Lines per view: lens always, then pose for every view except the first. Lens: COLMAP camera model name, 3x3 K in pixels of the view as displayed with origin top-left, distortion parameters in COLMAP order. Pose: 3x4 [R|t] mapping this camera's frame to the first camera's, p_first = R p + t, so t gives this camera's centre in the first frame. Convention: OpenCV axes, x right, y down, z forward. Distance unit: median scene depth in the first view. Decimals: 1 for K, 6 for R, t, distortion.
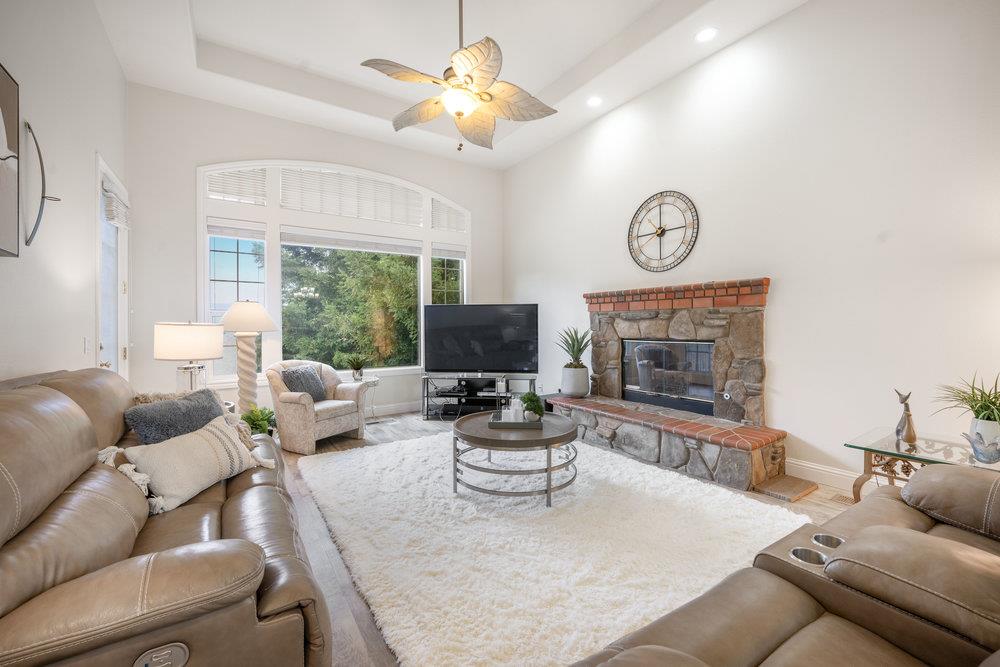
lens RADIAL K [[411.4, 0, 497.0], [0, 411.4, 329.4], [0, 0, 1]] dist [-0.005158, -0.000874]
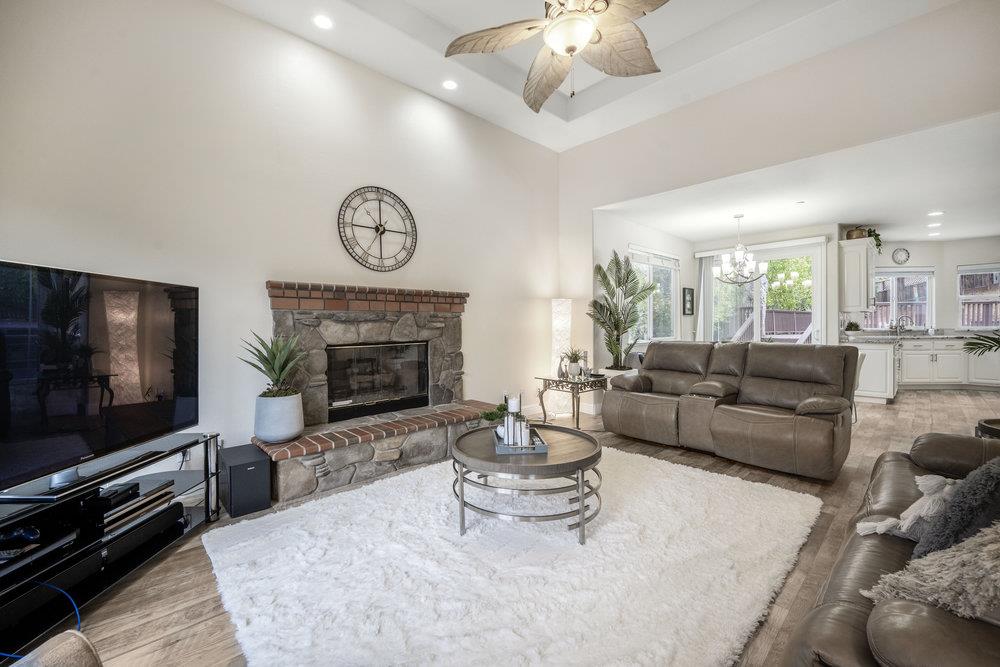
lens RADIAL K [[411.4, 0, 501.5], [0, 411.4, 332.0], [0, 0, 1]] dist [-0.005158, -0.000874]
pose [[-0.182804, -0.013736, 0.983053, -0.593470], [0.019373, 0.999658, 0.017571, -0.012388], [-0.982958, 0.022256, -0.182476, 0.914481]]
